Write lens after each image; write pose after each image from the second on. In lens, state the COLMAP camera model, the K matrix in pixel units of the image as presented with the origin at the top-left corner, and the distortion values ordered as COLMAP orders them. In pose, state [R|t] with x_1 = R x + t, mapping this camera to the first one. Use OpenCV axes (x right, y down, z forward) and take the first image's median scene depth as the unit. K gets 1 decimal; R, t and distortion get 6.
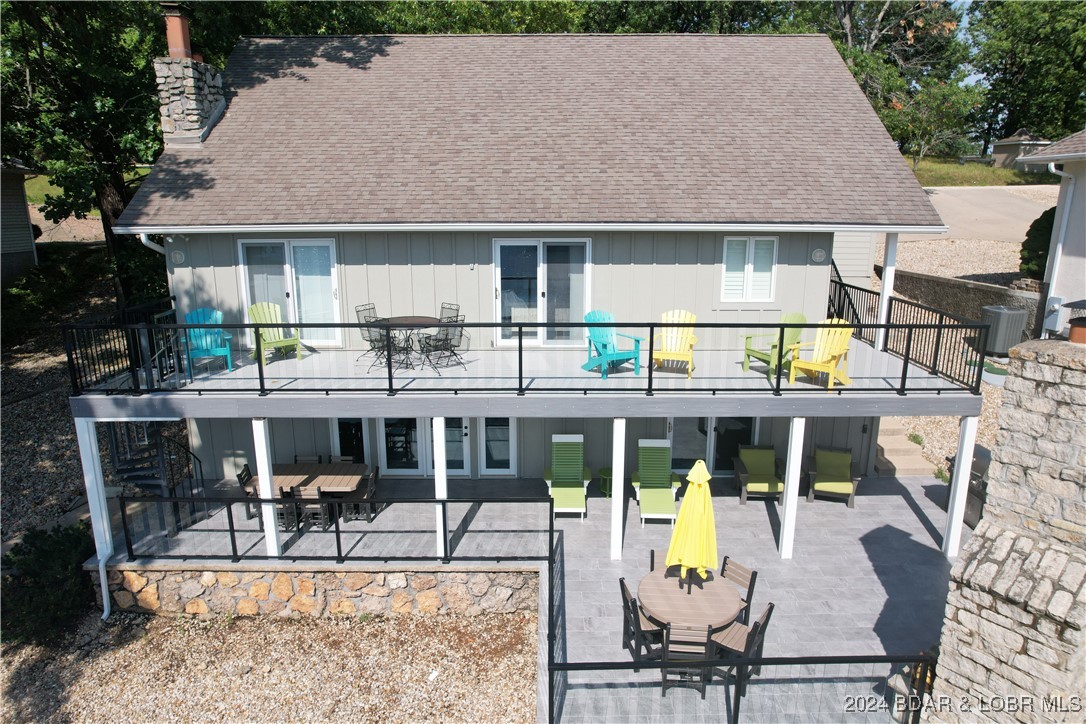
lens RADIAL K [[698.2, 0, 548.2], [0, 698.2, 363.5], [0, 0, 1]] dist [-0.075191, 0.062213]
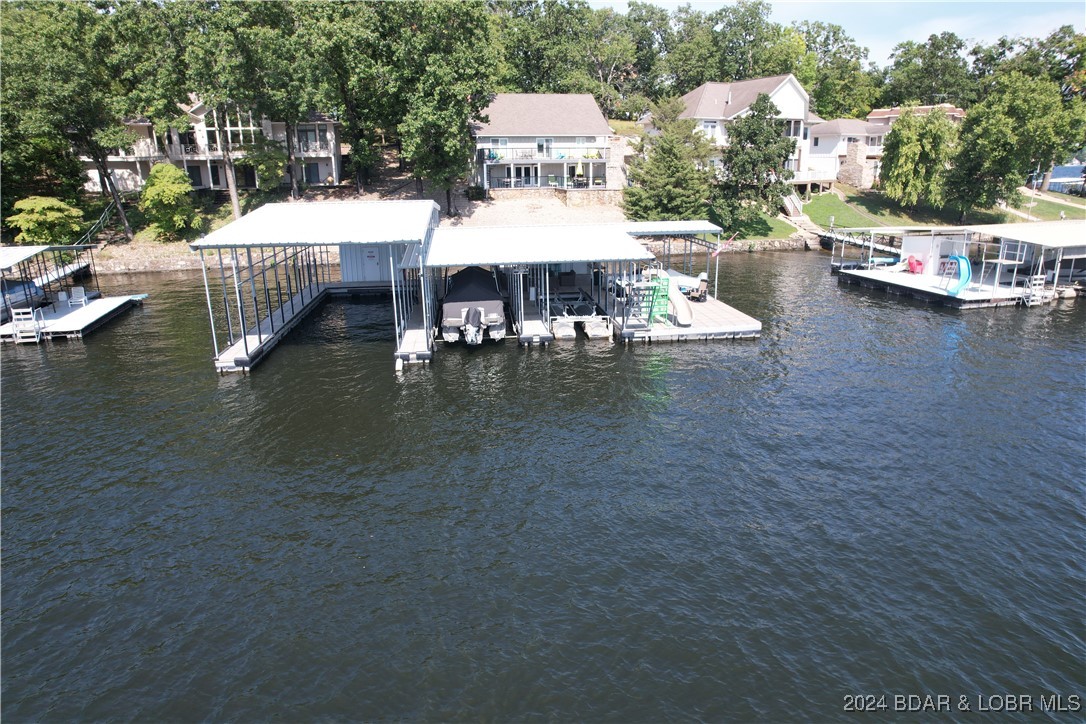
lens RADIAL K [[698.2, 0, 548.2], [0, 698.2, 363.5], [0, 0, 1]] dist [-0.075191, 0.062213]
pose [[0.961315, -0.084844, 0.262060, -1.585542], [0.071043, 0.995562, 0.061714, 1.275290], [-0.266134, -0.040709, 0.963076, -4.411361]]
